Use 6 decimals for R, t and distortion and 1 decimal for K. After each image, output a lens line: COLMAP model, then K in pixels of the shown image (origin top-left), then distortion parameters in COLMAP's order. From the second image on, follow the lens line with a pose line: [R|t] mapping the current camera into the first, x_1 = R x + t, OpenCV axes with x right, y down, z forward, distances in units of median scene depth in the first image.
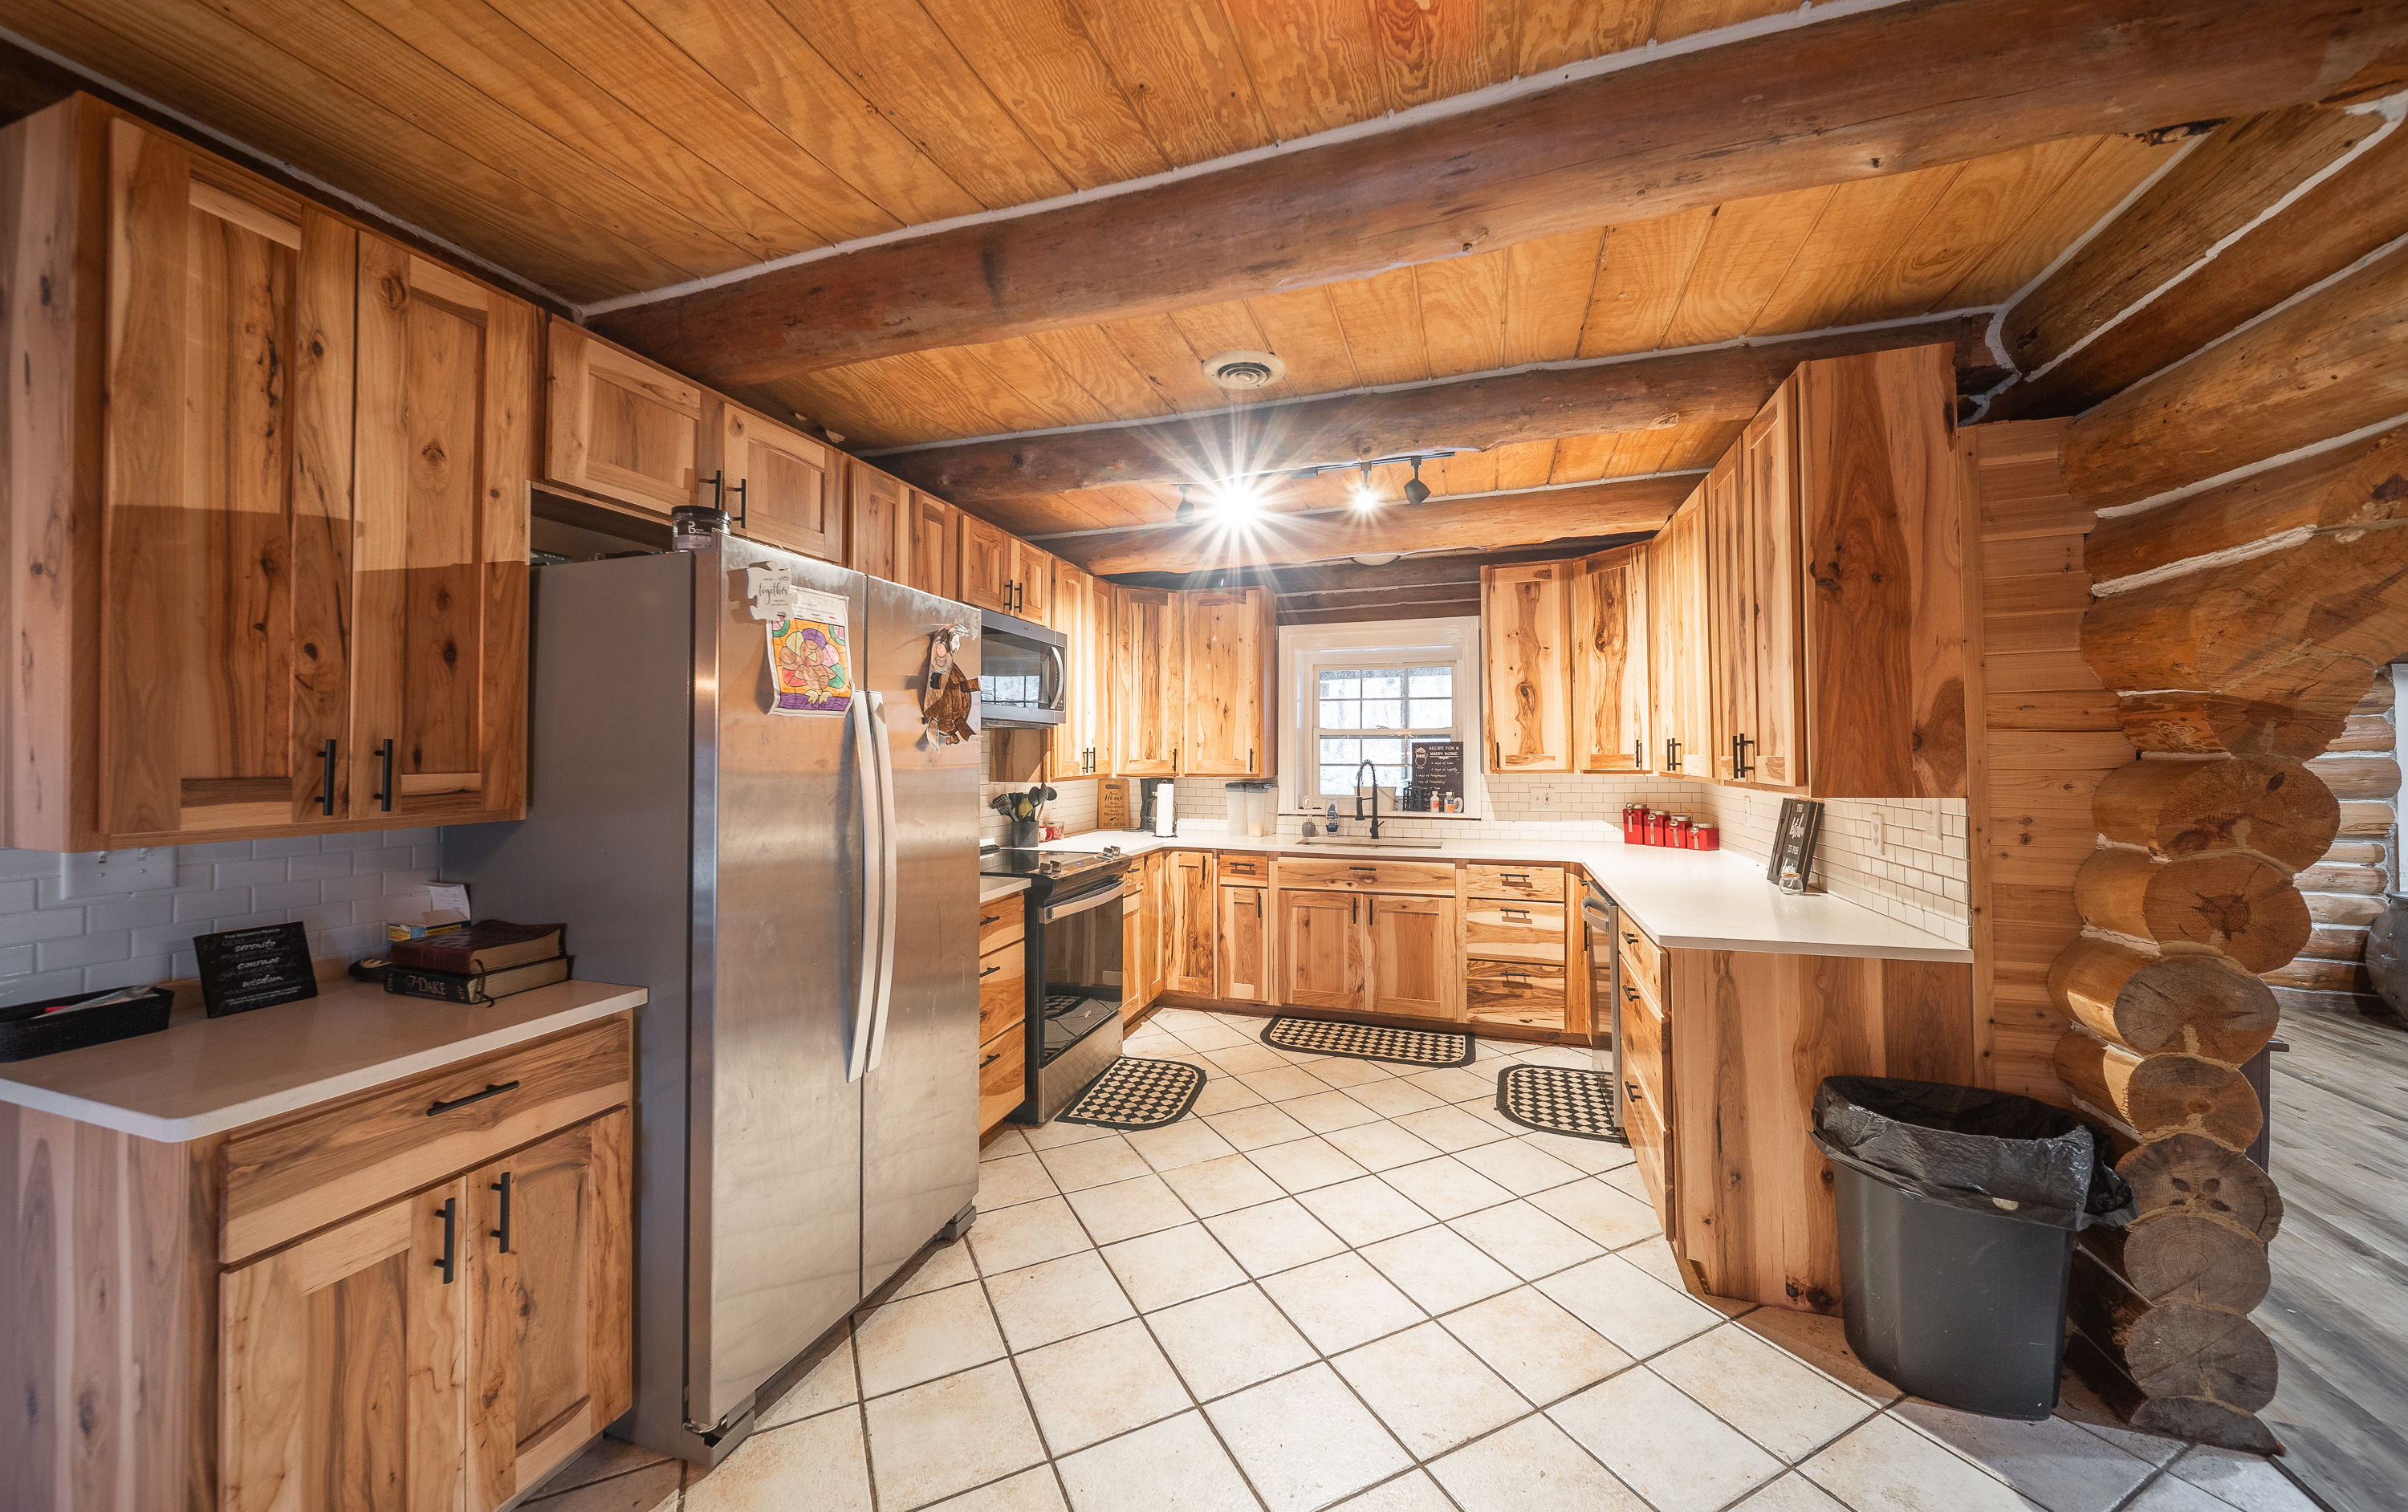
lens RADIAL K [[844.3, 0, 1197.3], [0, 844.3, 751.4], [0, 0, 1]] dist [-0.002872, -0.000145]
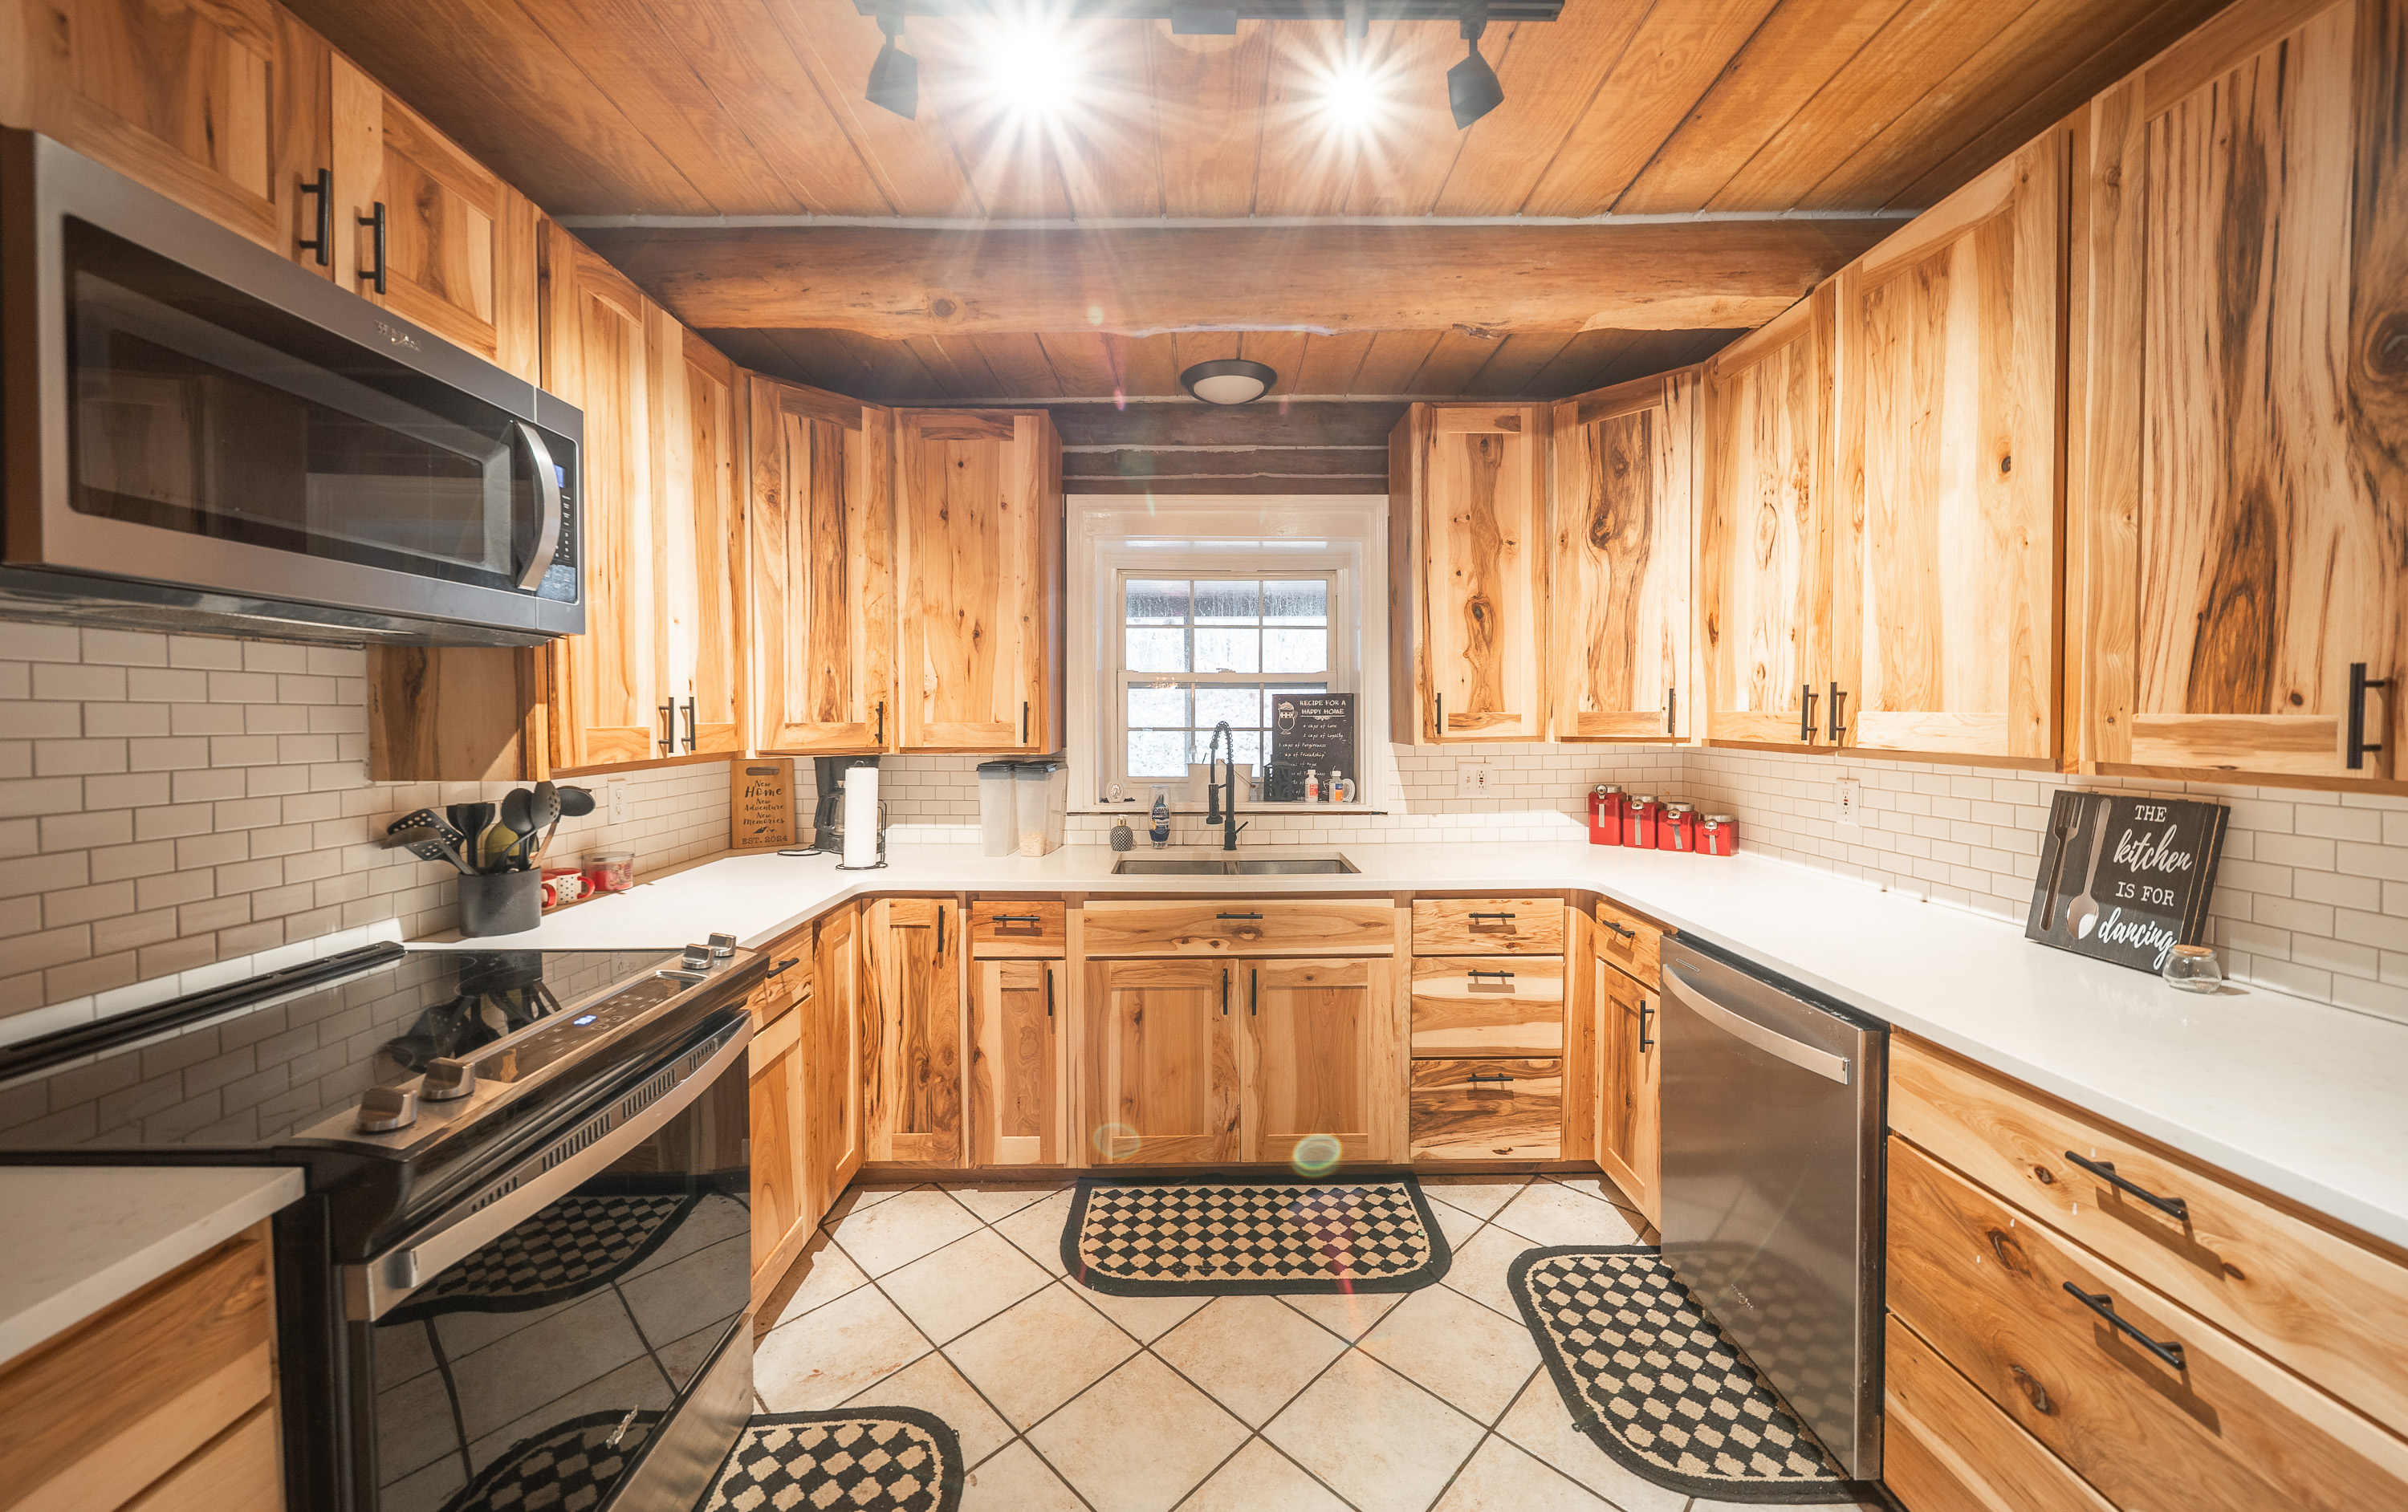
lens RADIAL K [[844.3, 0, 1207.8], [0, 844.3, 741.8], [0, 0, 1]] dist [-0.002872, -0.000145]
pose [[0.944481, -0.010770, 0.328388, -0.006811], [-0.001291, 0.999333, 0.036489, 0.002917], [-0.328562, -0.034887, 0.943838, 0.483353]]
